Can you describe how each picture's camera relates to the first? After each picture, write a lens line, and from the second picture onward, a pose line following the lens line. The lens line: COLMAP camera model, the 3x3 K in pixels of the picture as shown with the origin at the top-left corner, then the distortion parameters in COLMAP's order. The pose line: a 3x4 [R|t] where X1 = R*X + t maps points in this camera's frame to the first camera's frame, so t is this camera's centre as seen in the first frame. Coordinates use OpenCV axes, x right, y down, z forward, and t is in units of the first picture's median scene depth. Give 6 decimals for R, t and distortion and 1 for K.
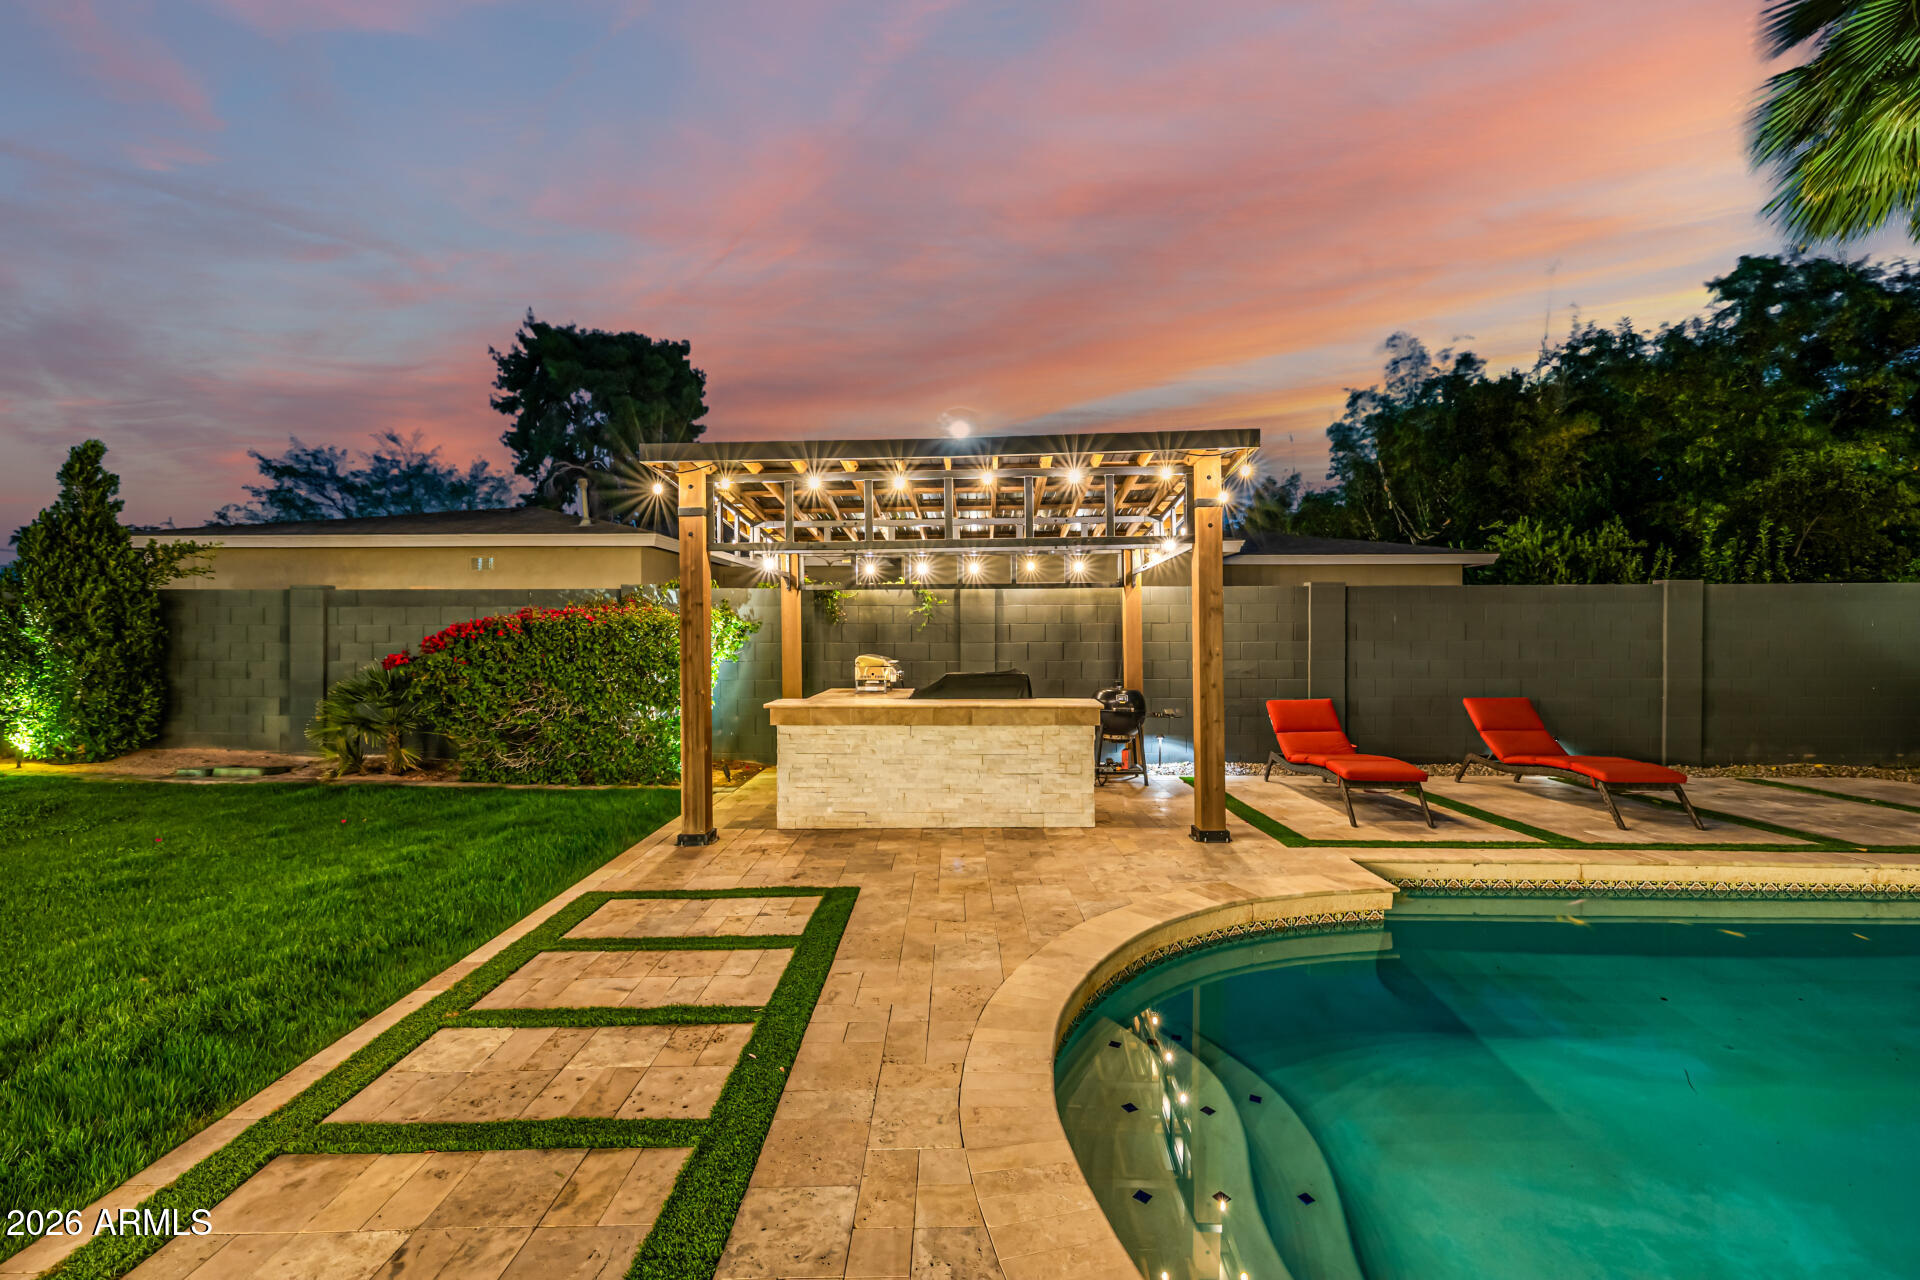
lens RADIAL K [[810.9, 0, 964.3], [0, 810.9, 638.8], [0, 0, 1]] dist [-0.001021, 0.001391]
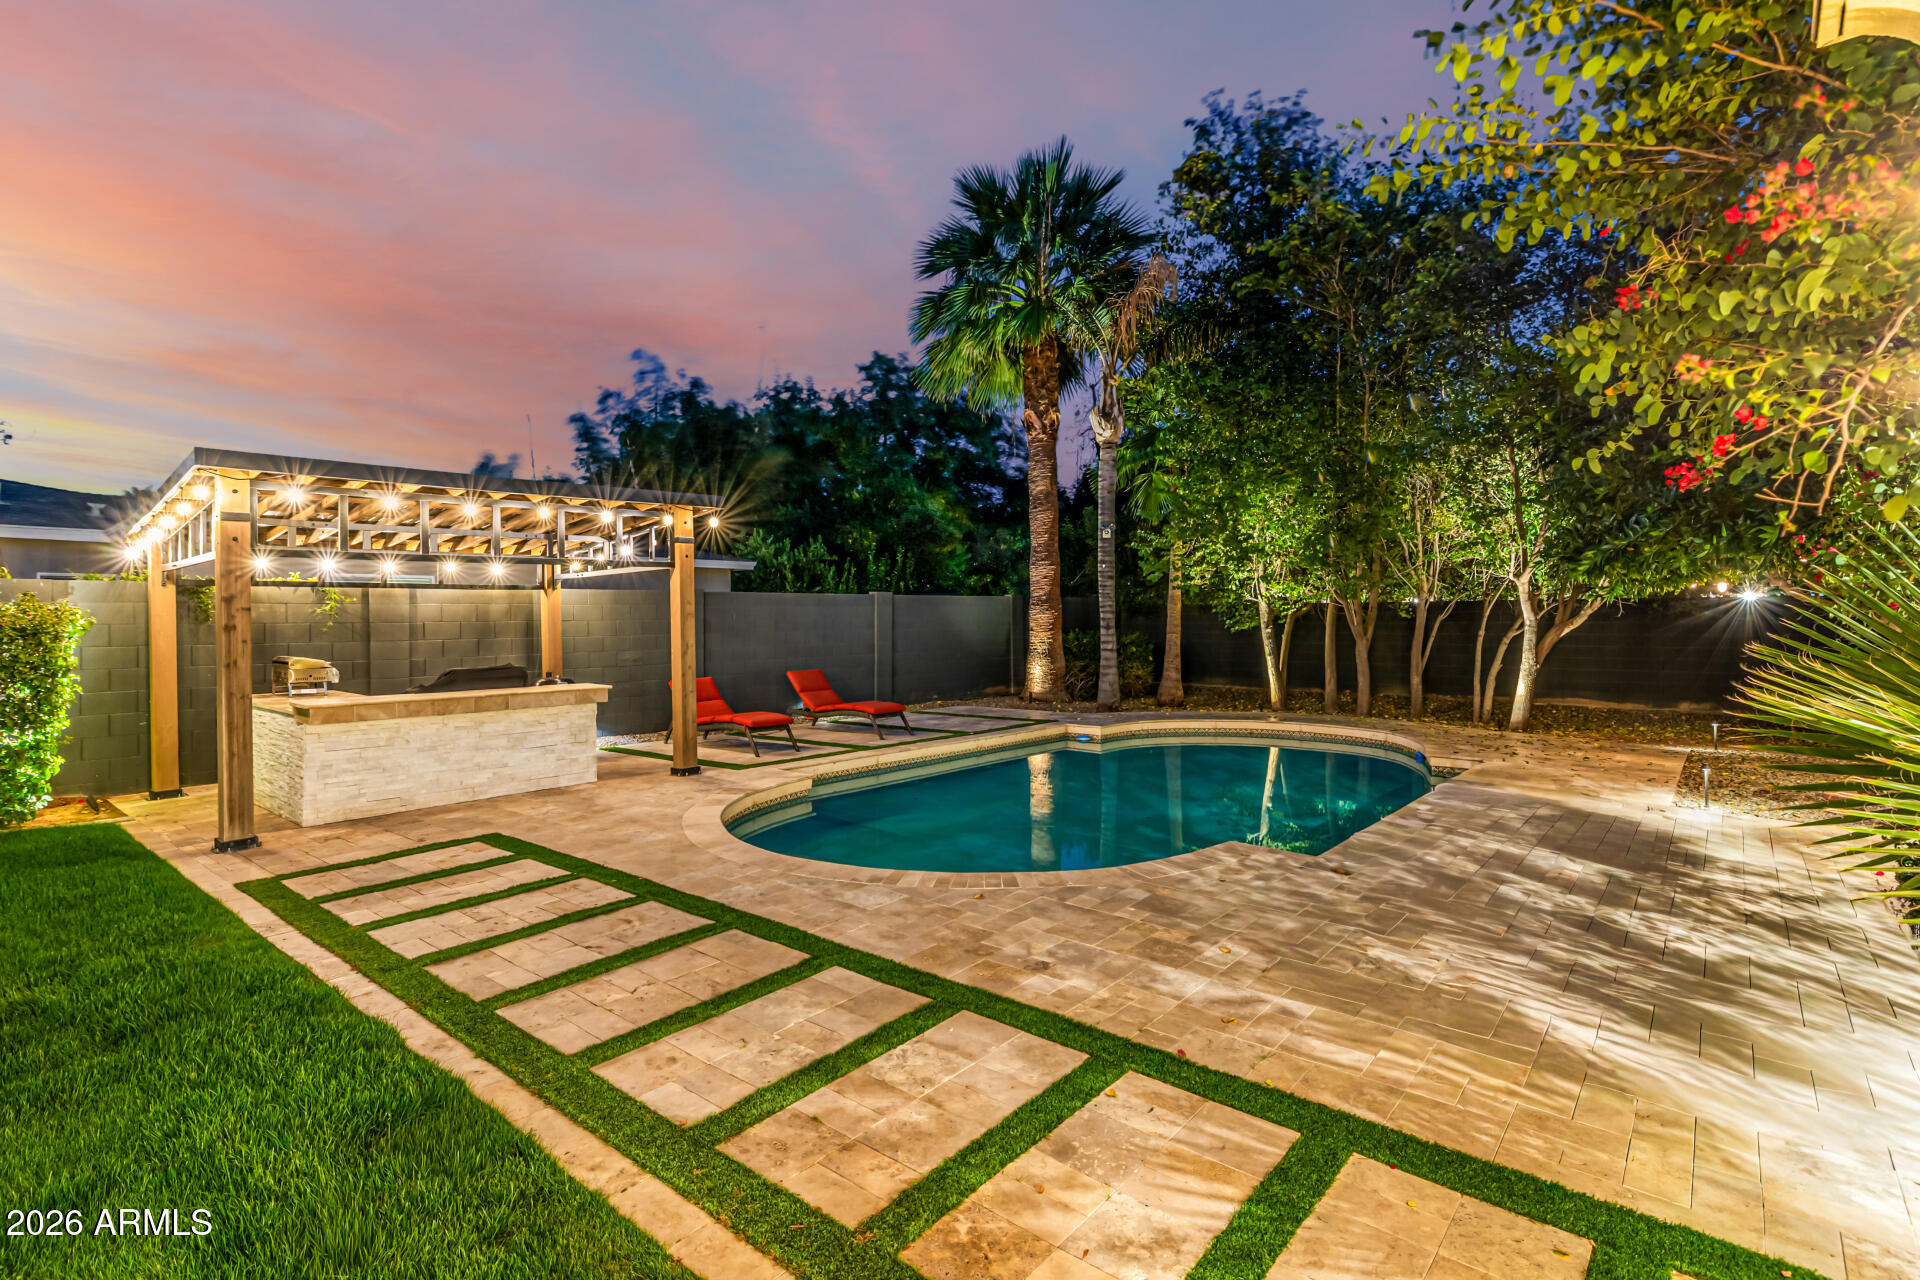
lens RADIAL K [[902.8, 0, 960.5], [0, 902.8, 632.8], [0, 0, 1]] dist [0.000125, 0.000083]
pose [[0.635280, -0.017053, 0.772094, -0.184009], [0.013326, 0.999849, 0.011119, -0.004312], [-0.772167, 0.003225, 0.635412, -0.116248]]
